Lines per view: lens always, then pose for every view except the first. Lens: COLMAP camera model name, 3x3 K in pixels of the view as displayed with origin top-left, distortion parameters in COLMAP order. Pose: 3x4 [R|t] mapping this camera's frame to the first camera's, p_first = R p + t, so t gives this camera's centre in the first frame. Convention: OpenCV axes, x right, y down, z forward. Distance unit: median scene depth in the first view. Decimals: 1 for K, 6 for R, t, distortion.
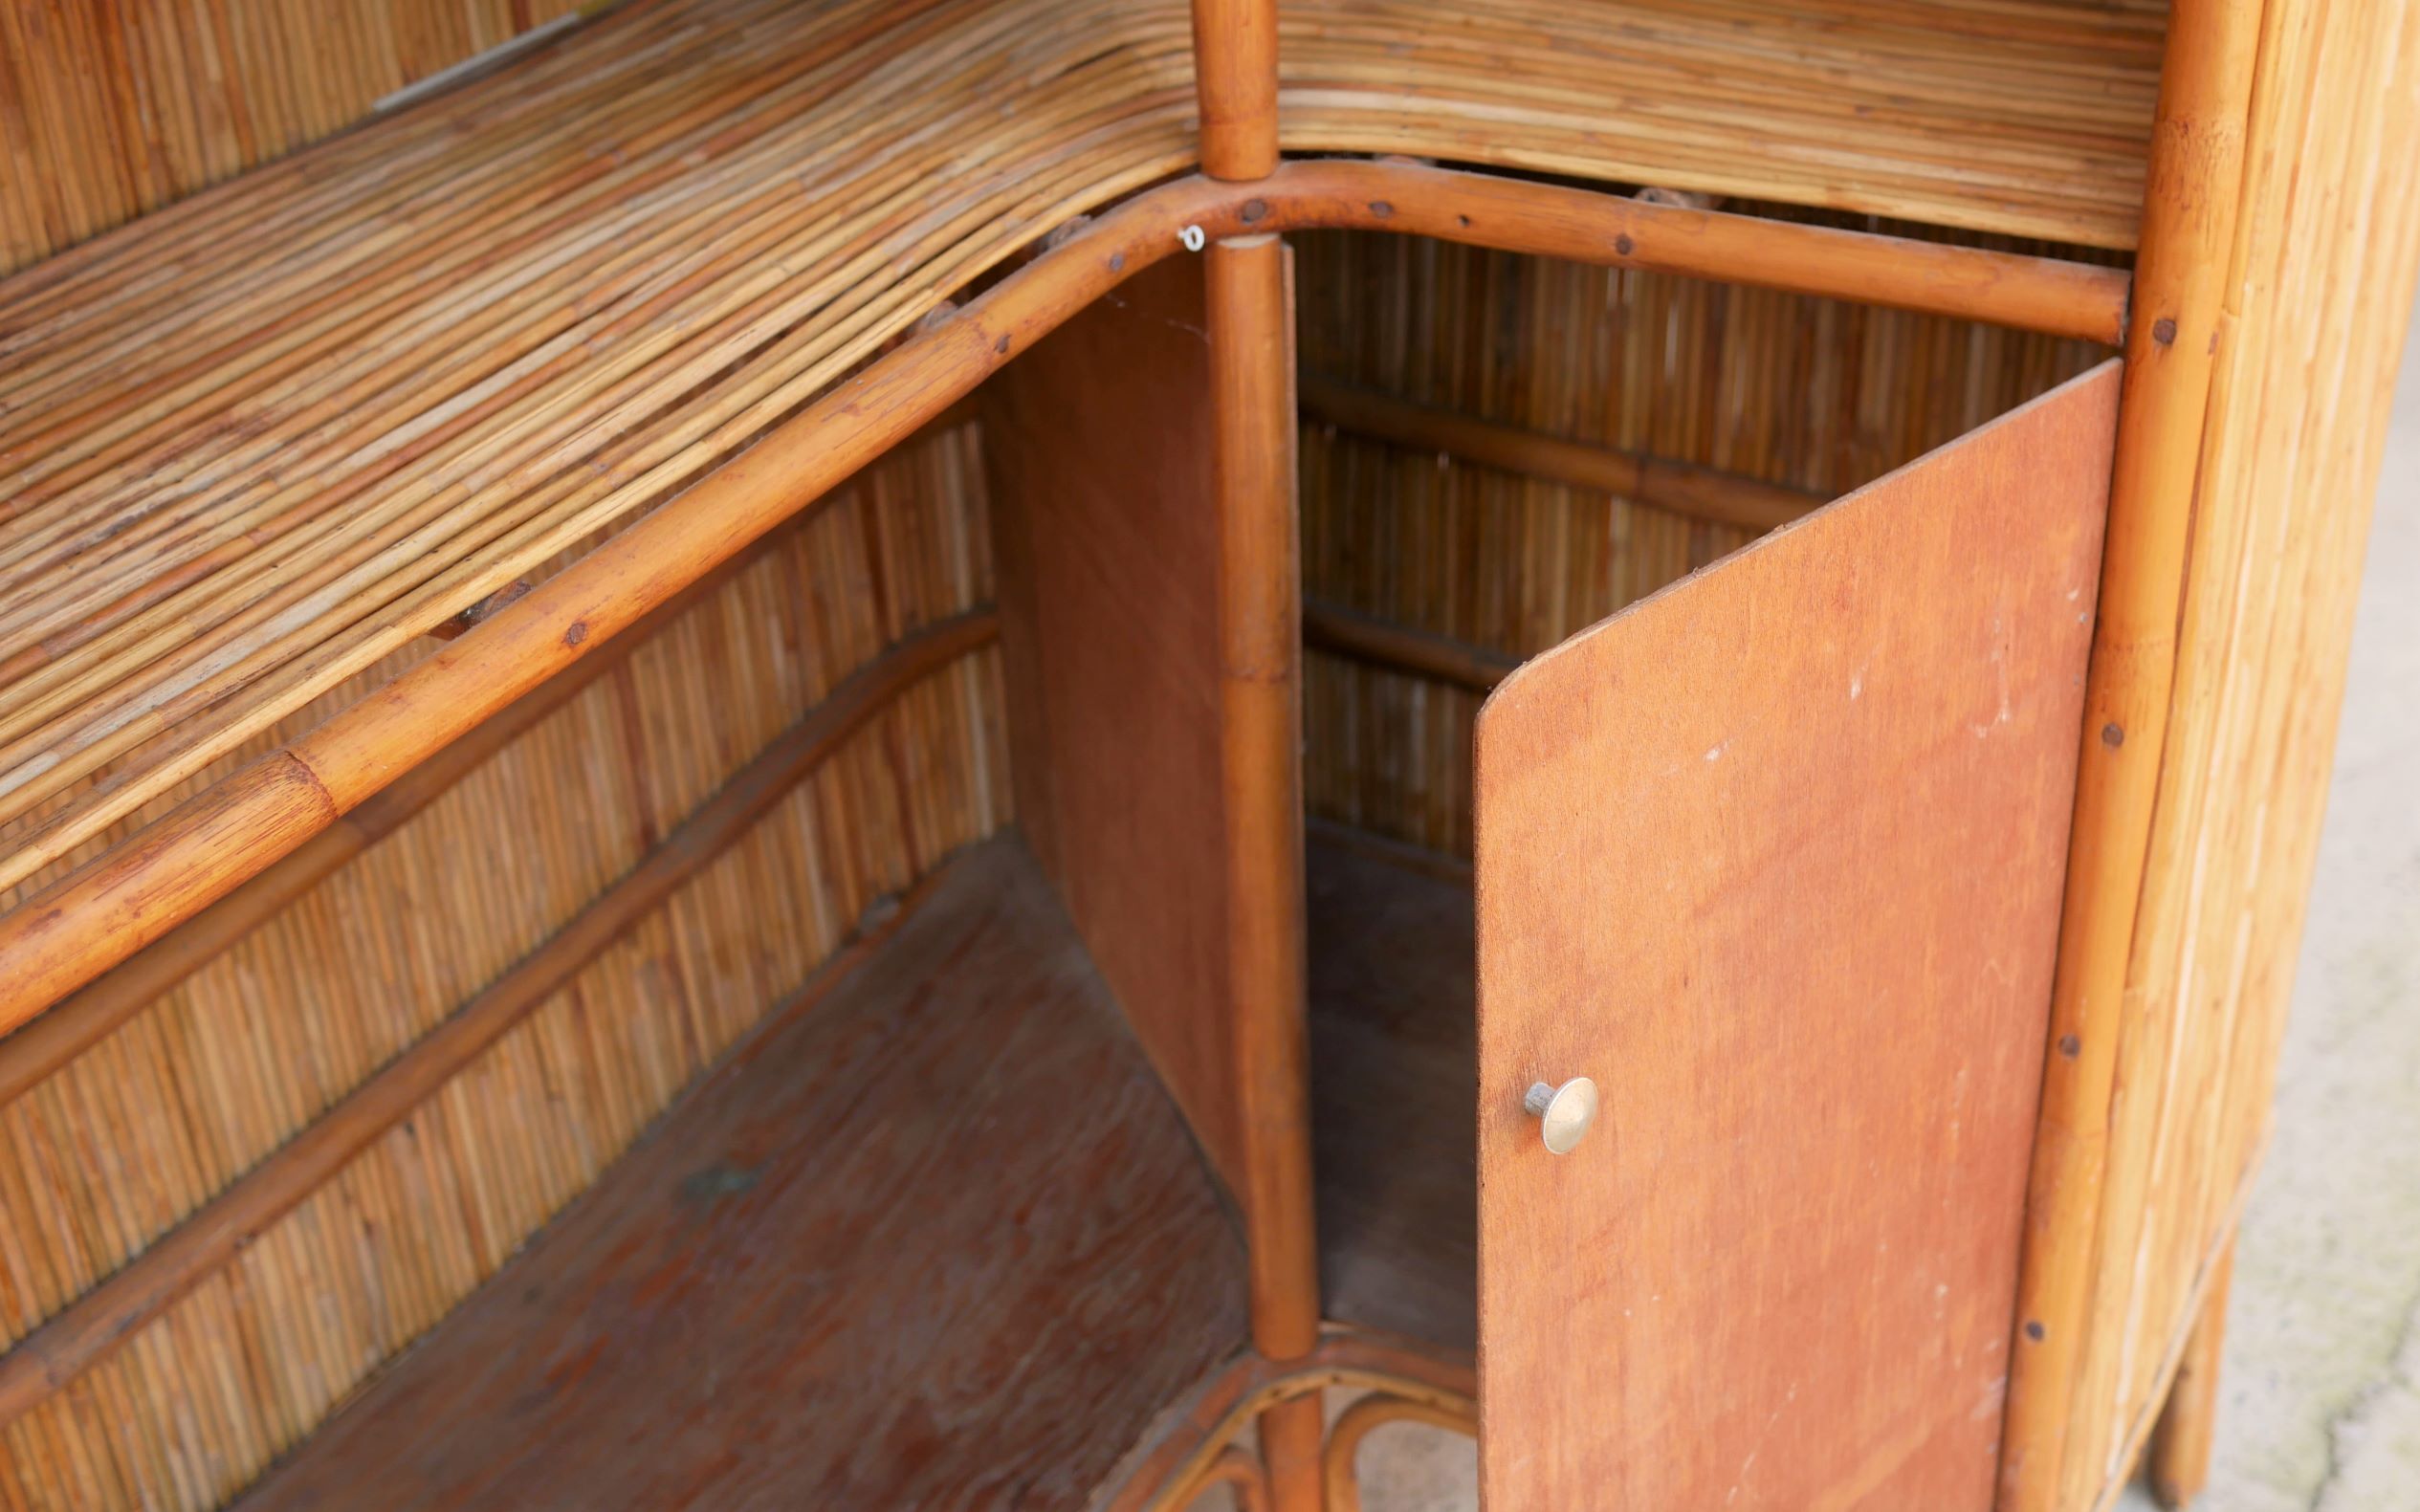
lens RADIAL K [[2996.1, 0, 1326.1], [0, 2996.1, 753.3], [0, 0, 1]] dist [-0.018429, 0.000000]
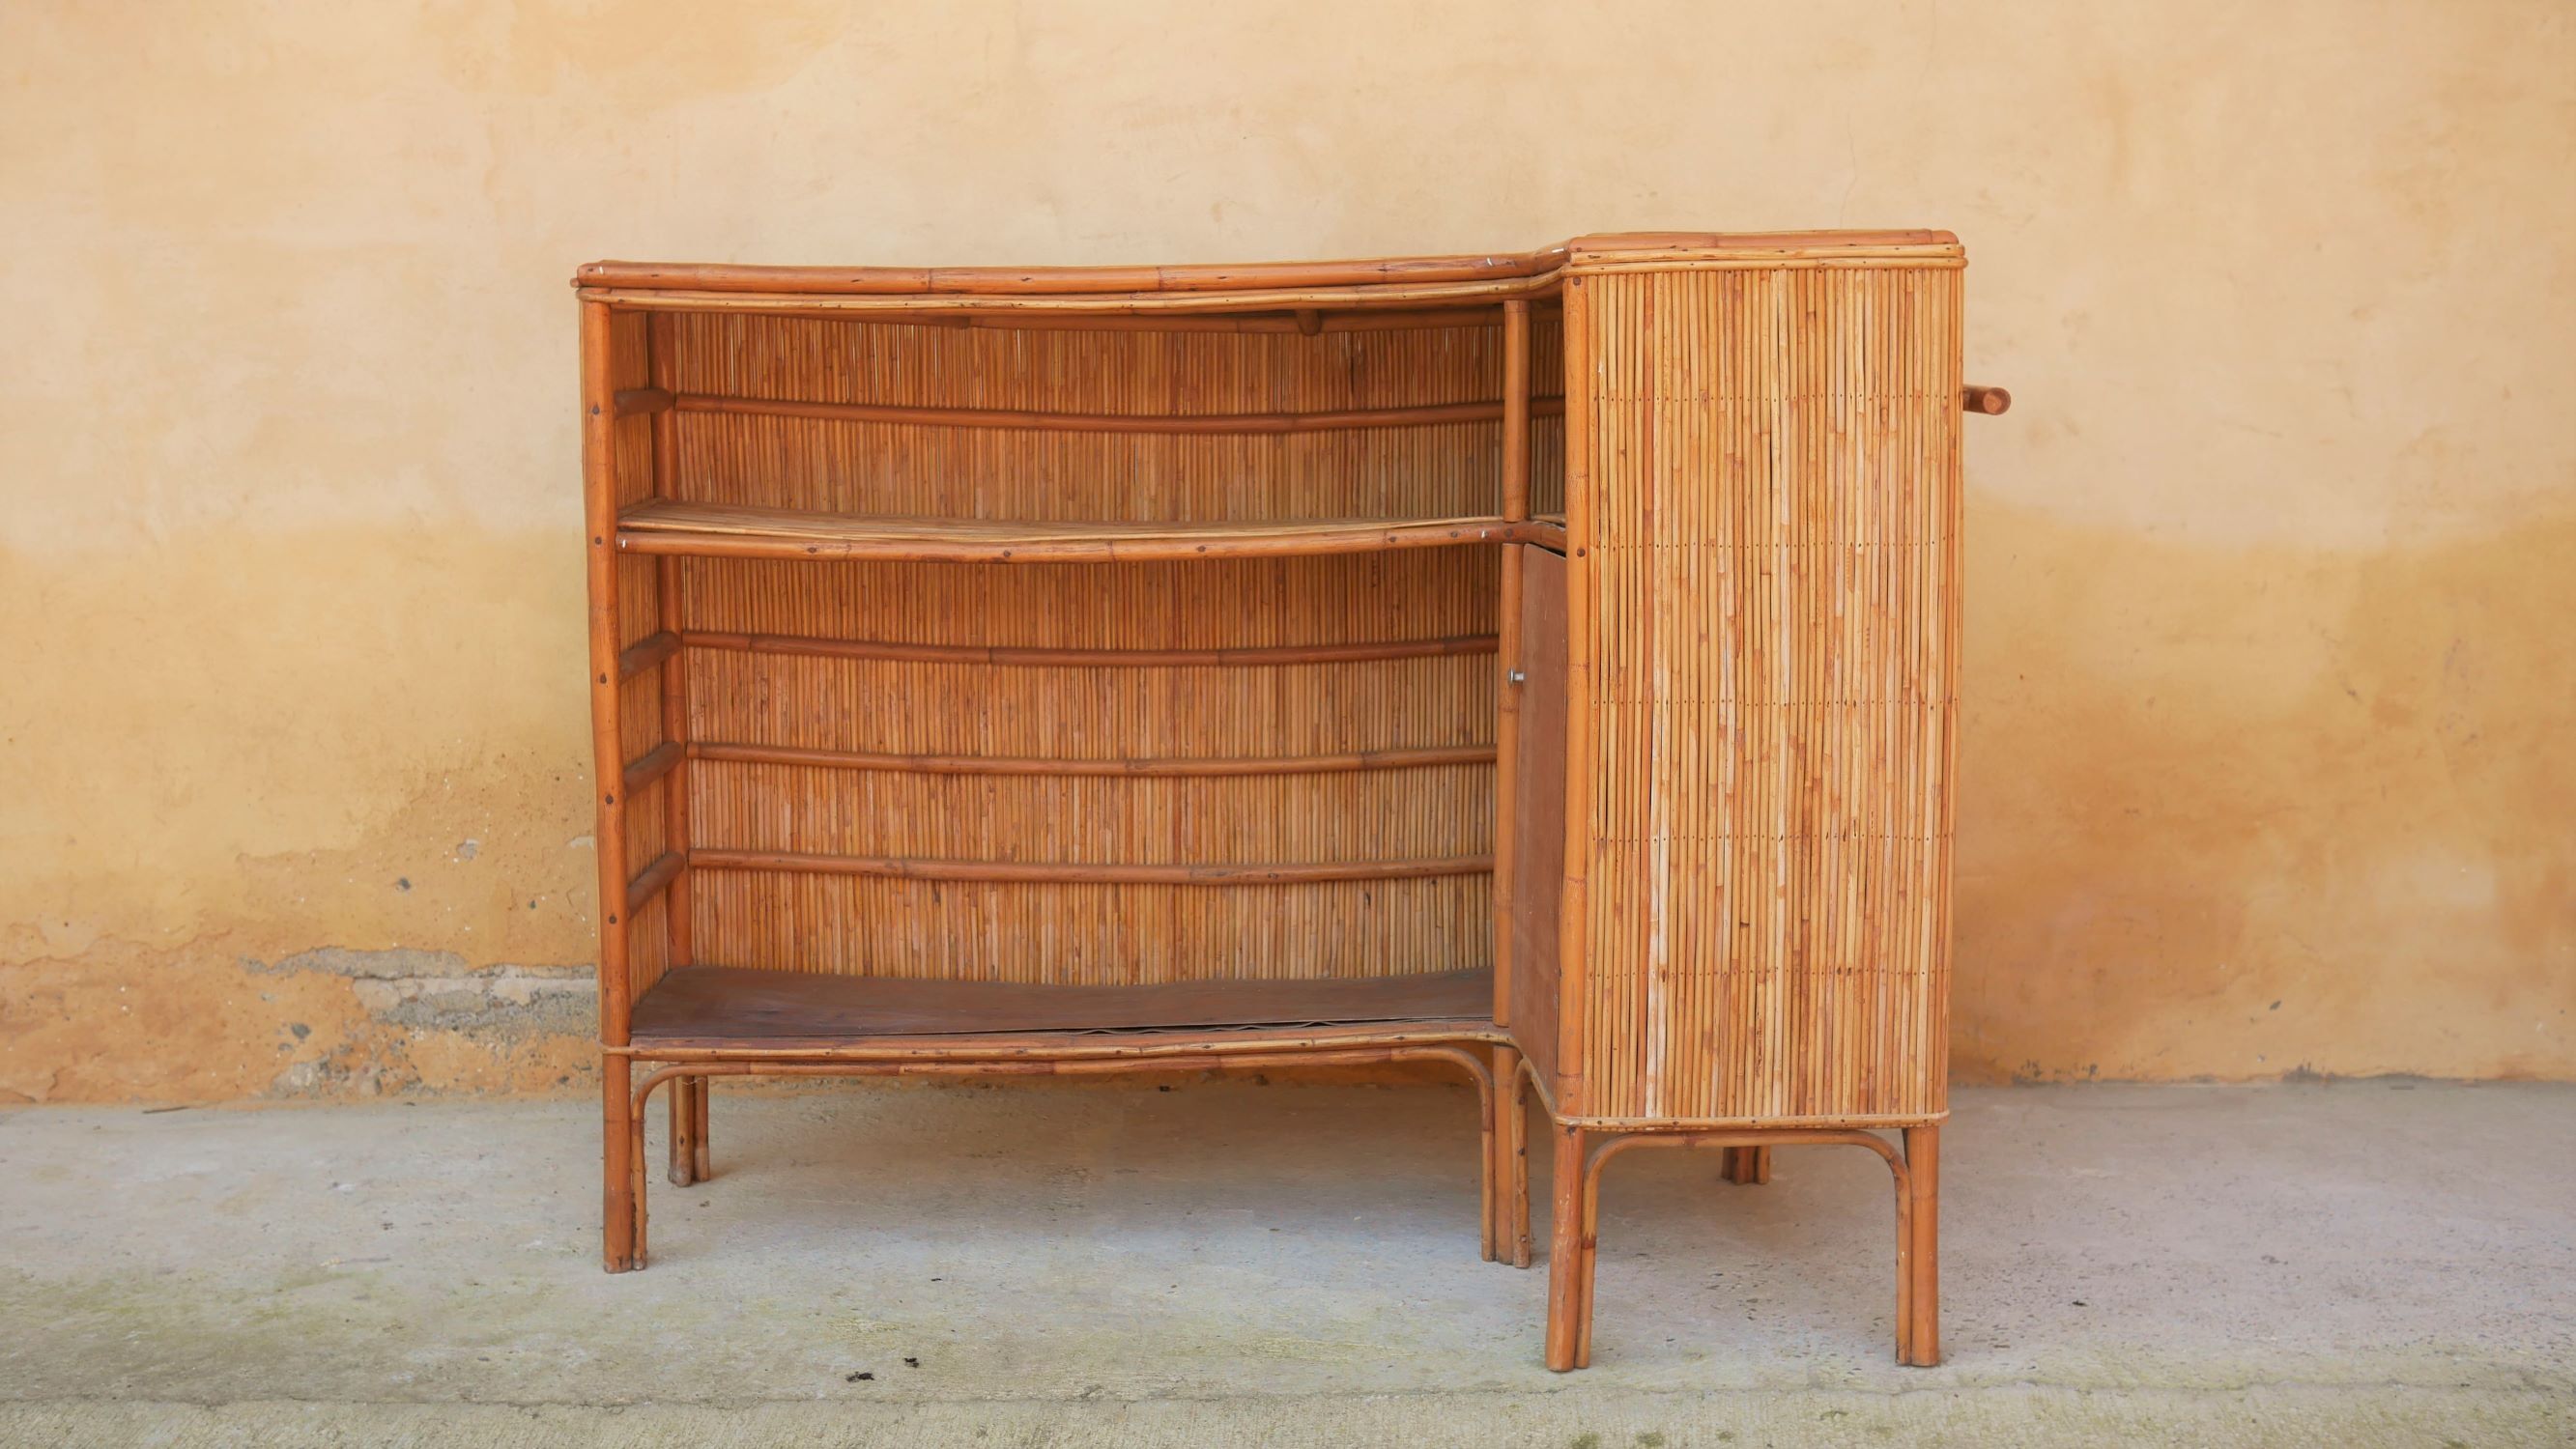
lens RADIAL K [[2793.6, 0, 1290.8], [0, 2793.6, 725.5], [0, 0, 1]] dist [-0.019044, 0.000000]
pose [[0.505267, 0.127199, -0.853537, 1.850033], [-0.457058, 0.878404, -0.139659, 0.389350], [0.731986, 0.460682, 0.501965, -0.386031]]
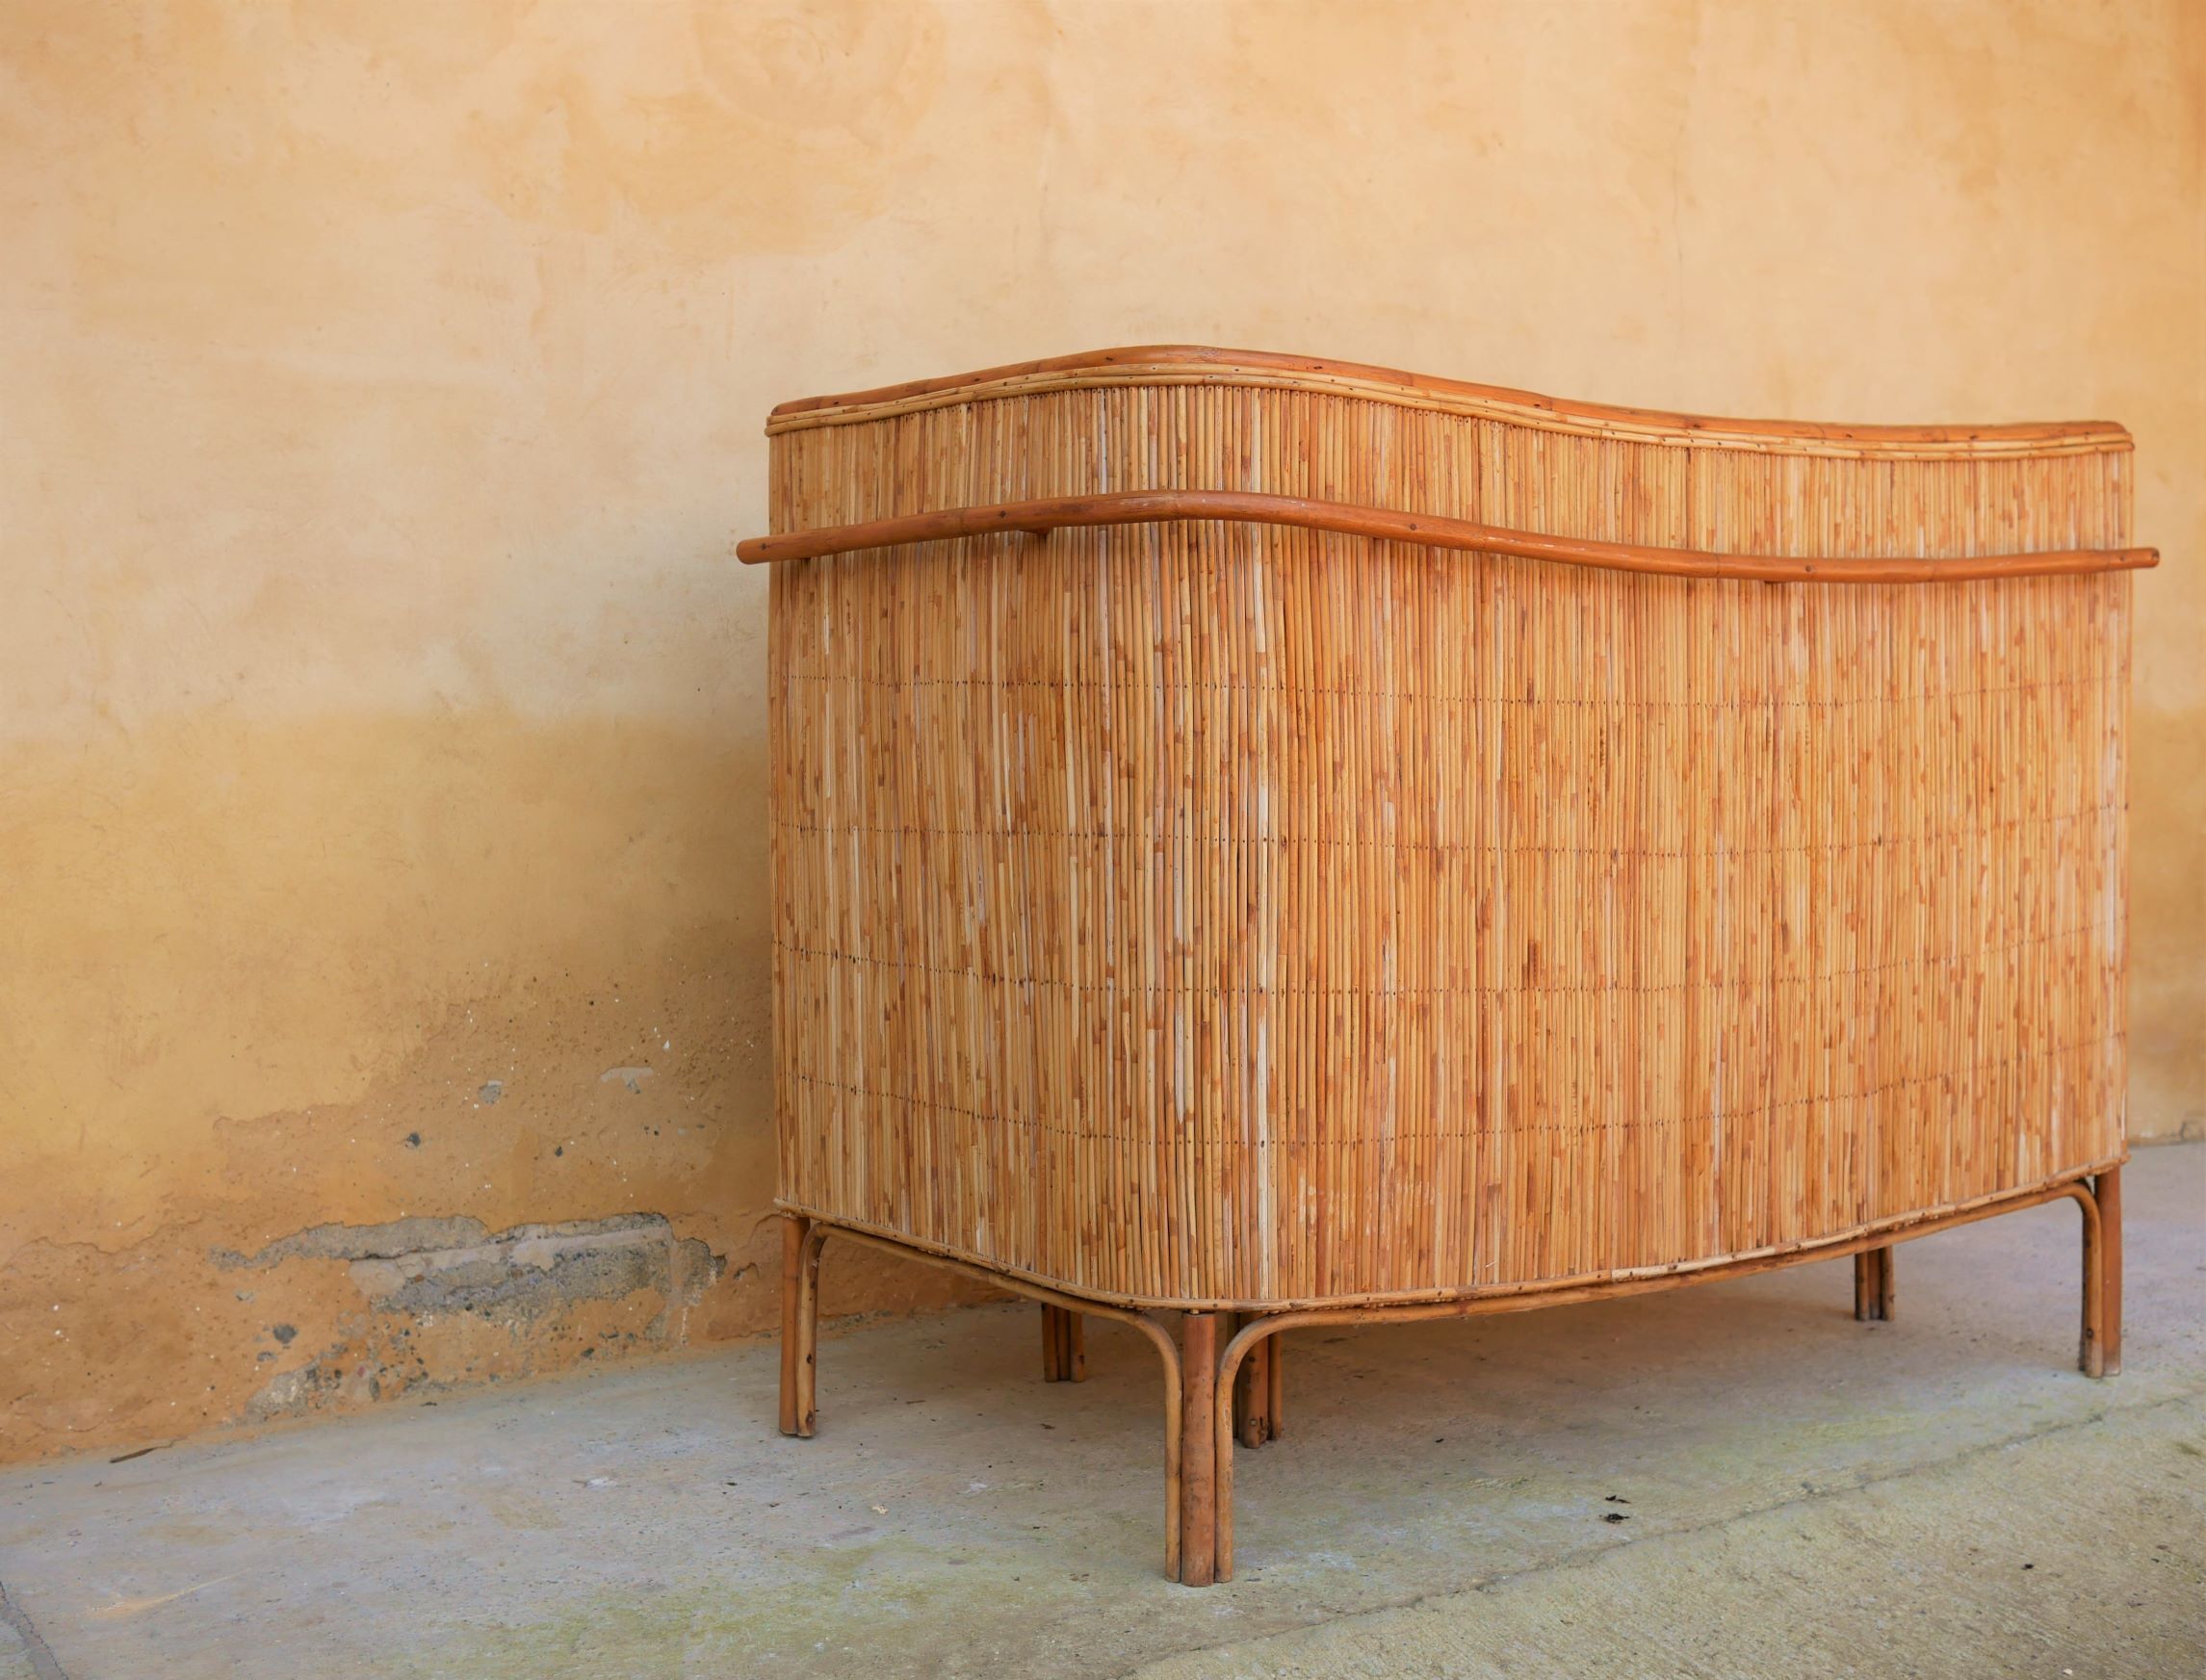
lens RADIAL K [[2507.8, 0, 1104.8], [0, 2507.8, 840.9], [0, 0, 1]] dist [-0.019757, 0.000000]
pose [[0.901017, 0.036953, -0.432208, 0.388059], [-0.242466, 0.869086, -0.431160, 1.128798], [0.359693, 0.493278, 0.792021, -1.180694]]
